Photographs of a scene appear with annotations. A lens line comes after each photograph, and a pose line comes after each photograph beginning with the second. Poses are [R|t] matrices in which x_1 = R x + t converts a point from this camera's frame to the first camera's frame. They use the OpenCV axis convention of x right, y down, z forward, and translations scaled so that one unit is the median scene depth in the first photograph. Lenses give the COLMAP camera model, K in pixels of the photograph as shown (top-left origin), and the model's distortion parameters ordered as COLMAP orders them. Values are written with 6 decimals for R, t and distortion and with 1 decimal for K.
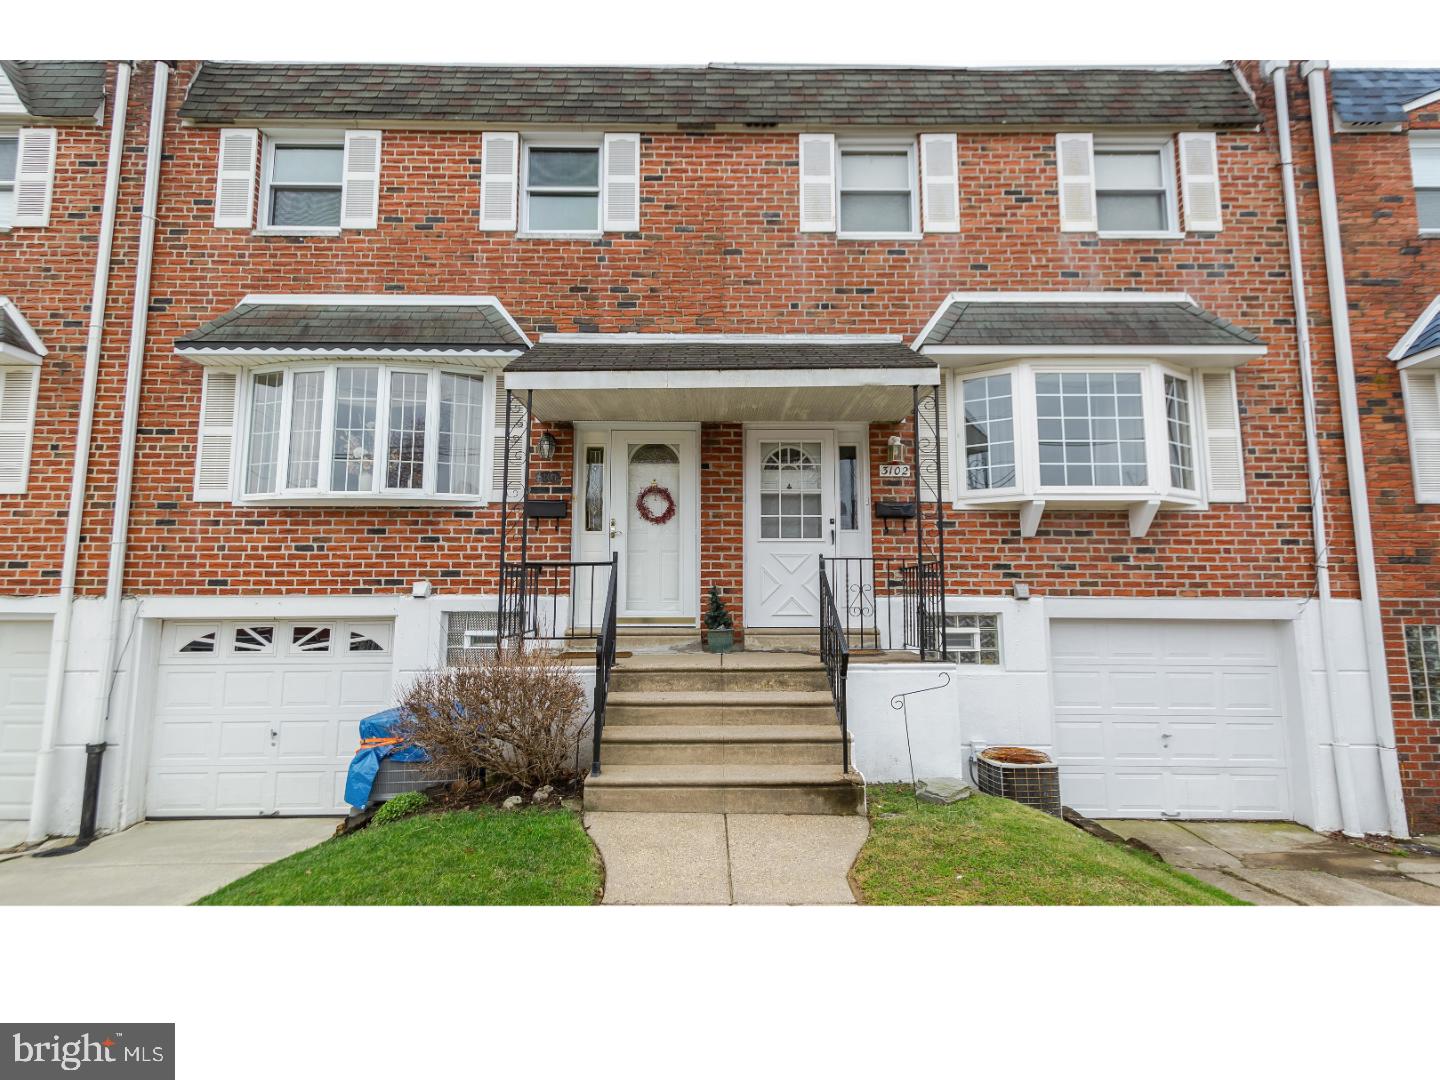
lens RADIAL K [[673.5, 0, 724.9], [0, 673.5, 536.1], [0, 0, 1]] dist [0.018738, -0.005794]
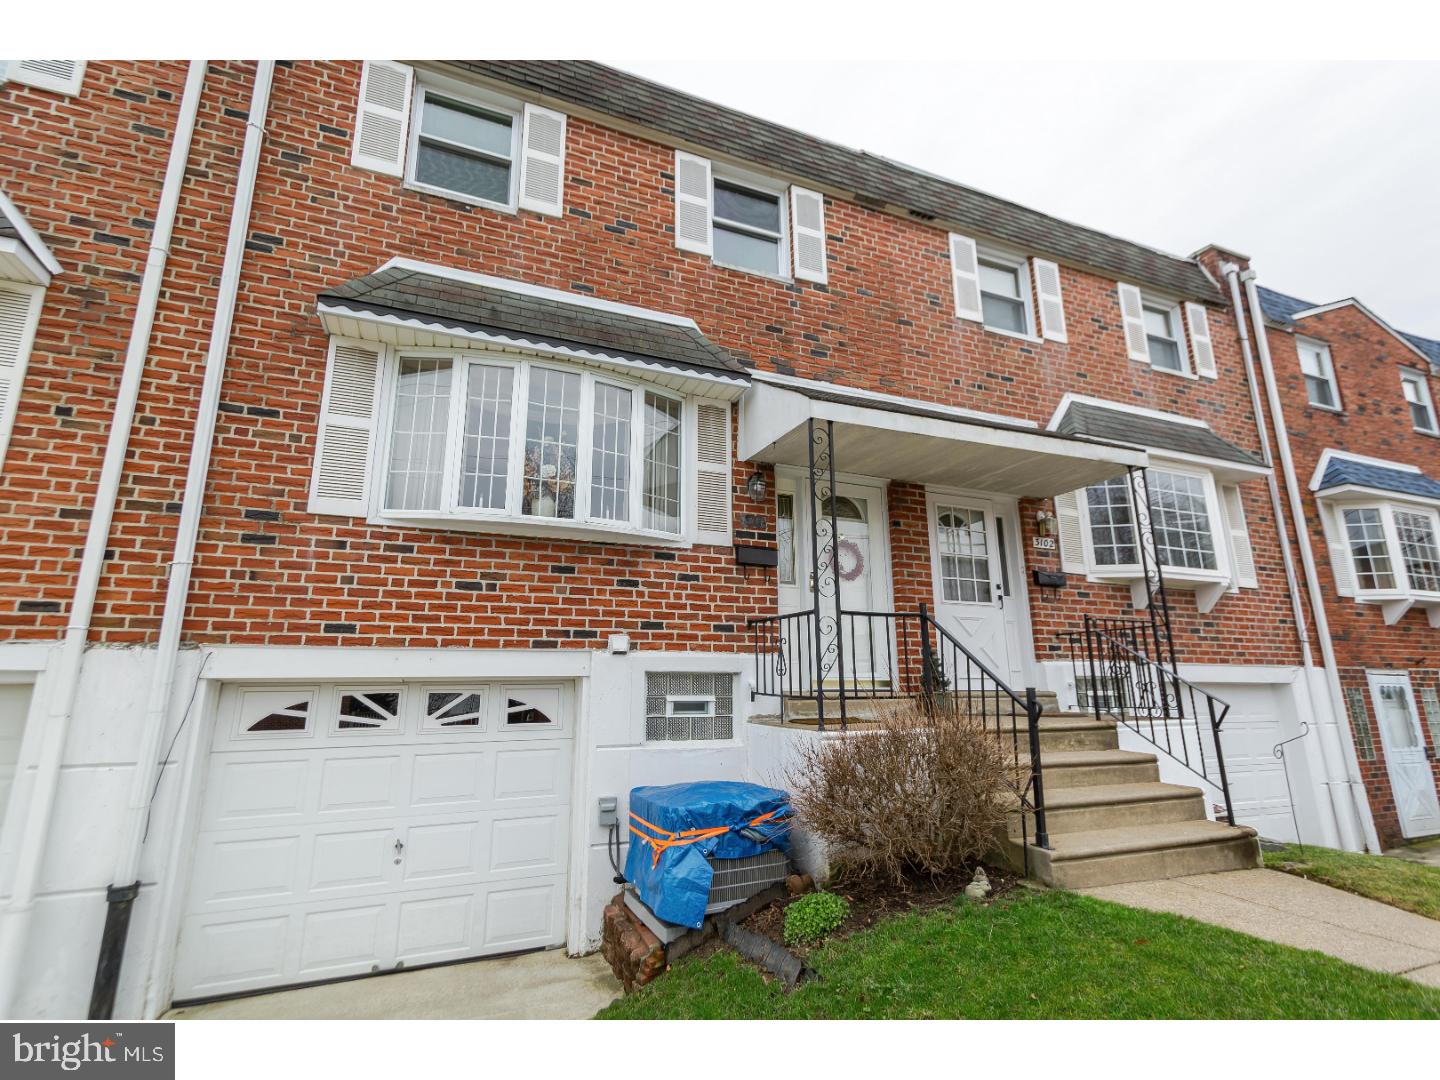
lens RADIAL K [[673.5, 0, 724.9], [0, 673.5, 536.1], [0, 0, 1]] dist [0.018738, -0.005794]
pose [[0.930231, 0.078035, 0.358581, -0.618779], [-0.034391, 0.991367, -0.126524, 0.047544], [-0.365359, 0.105365, 0.924884, 0.183260]]
